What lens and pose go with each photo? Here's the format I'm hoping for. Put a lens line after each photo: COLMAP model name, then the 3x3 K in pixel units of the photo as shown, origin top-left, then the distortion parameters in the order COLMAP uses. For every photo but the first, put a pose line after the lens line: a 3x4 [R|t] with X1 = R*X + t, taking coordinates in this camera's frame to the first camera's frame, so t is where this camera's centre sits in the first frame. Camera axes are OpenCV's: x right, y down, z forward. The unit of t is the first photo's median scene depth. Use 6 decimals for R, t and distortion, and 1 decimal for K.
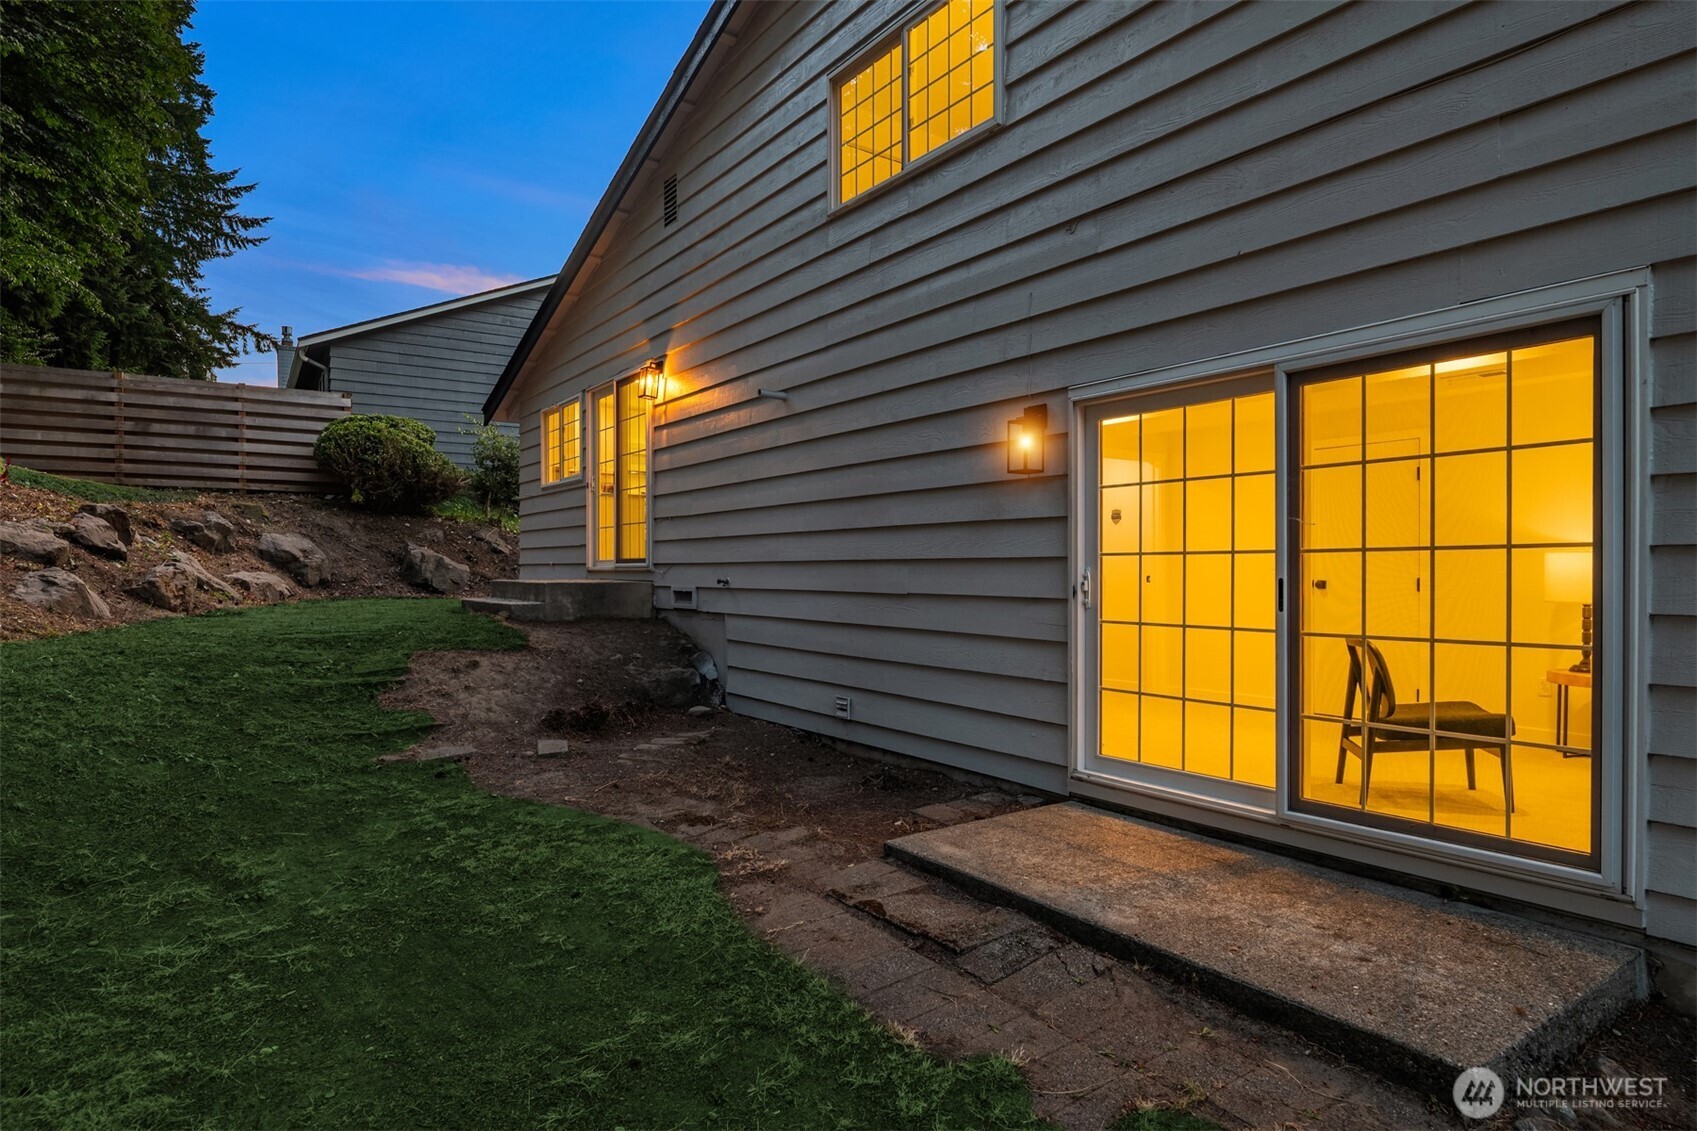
lens RADIAL K [[935.1, 0, 893.0], [0, 935.1, 580.3], [0, 0, 1]] dist [-0.003692, -0.003947]
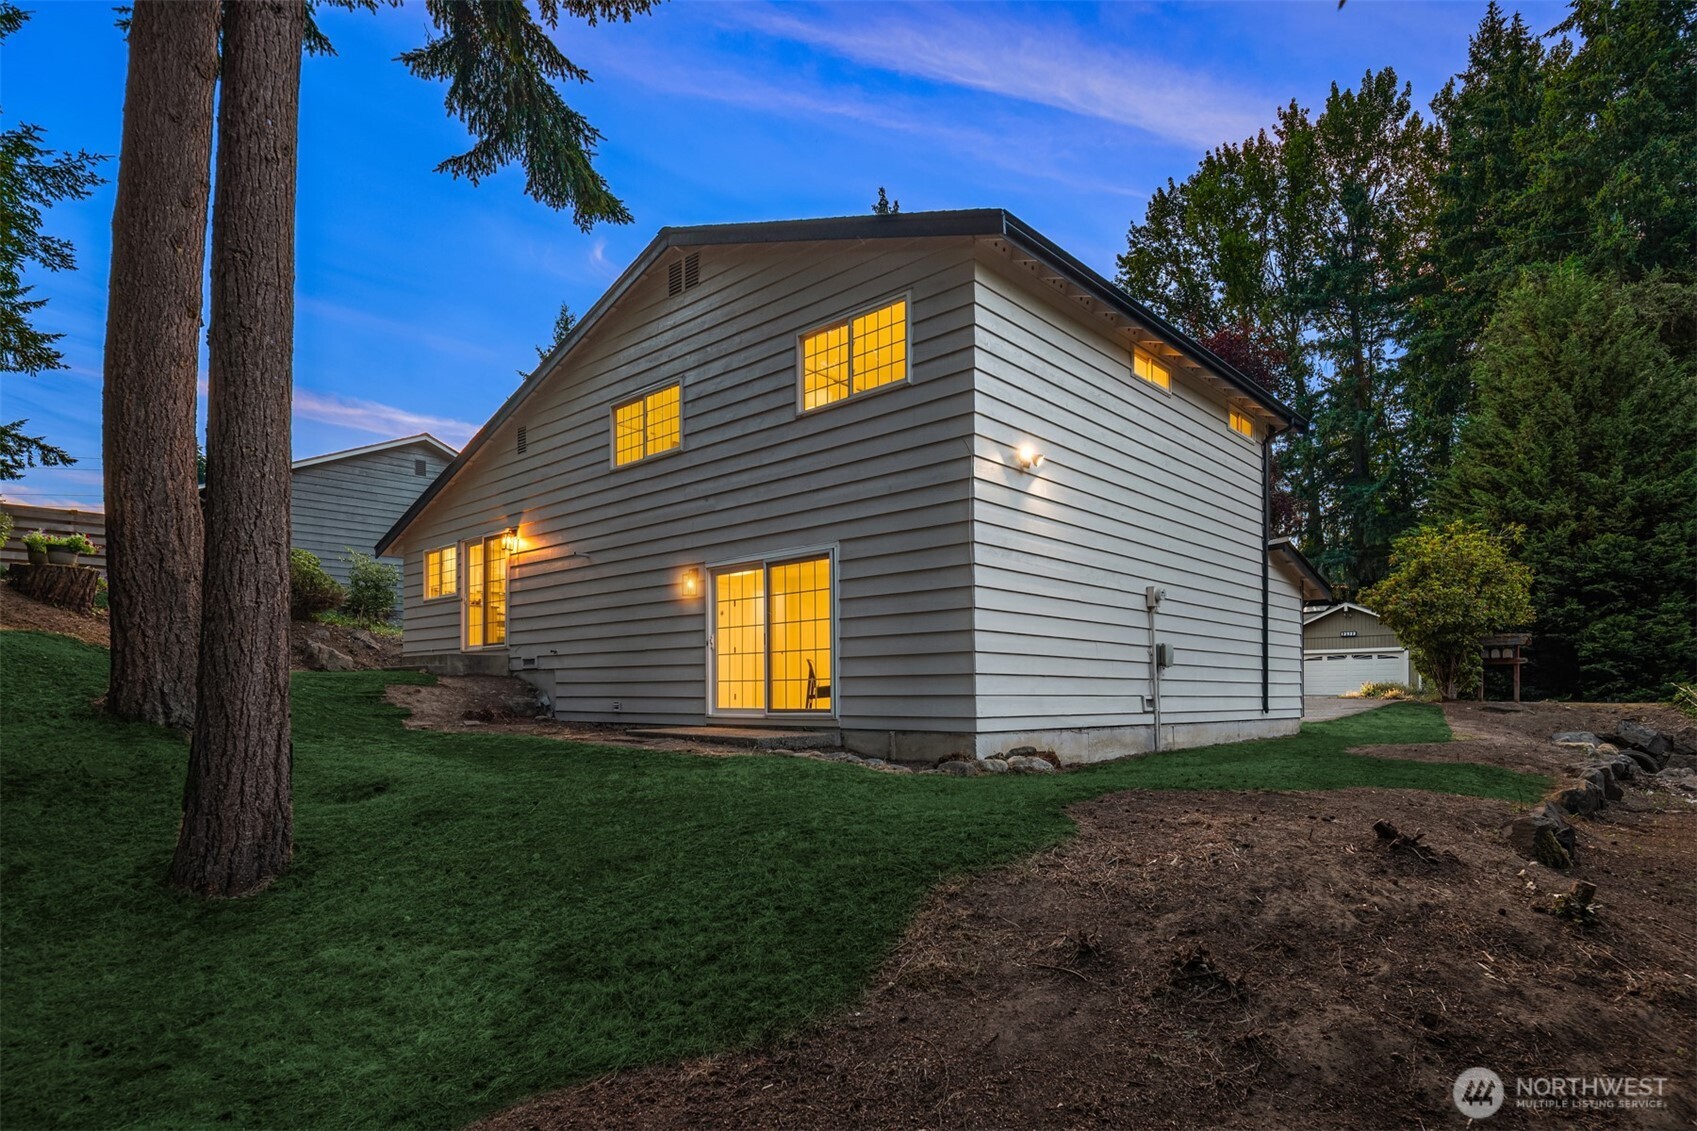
lens RADIAL K [[935.1, 0, 871.2], [0, 935.1, 694.8], [0, 0, 1]] dist [-0.003692, -0.003947]
pose [[0.983925, 0.001236, 0.178576, 0.103071], [0.001110, 0.999914, -0.013040, 0.106076], [-0.178577, 0.013028, 0.983840, -0.894410]]
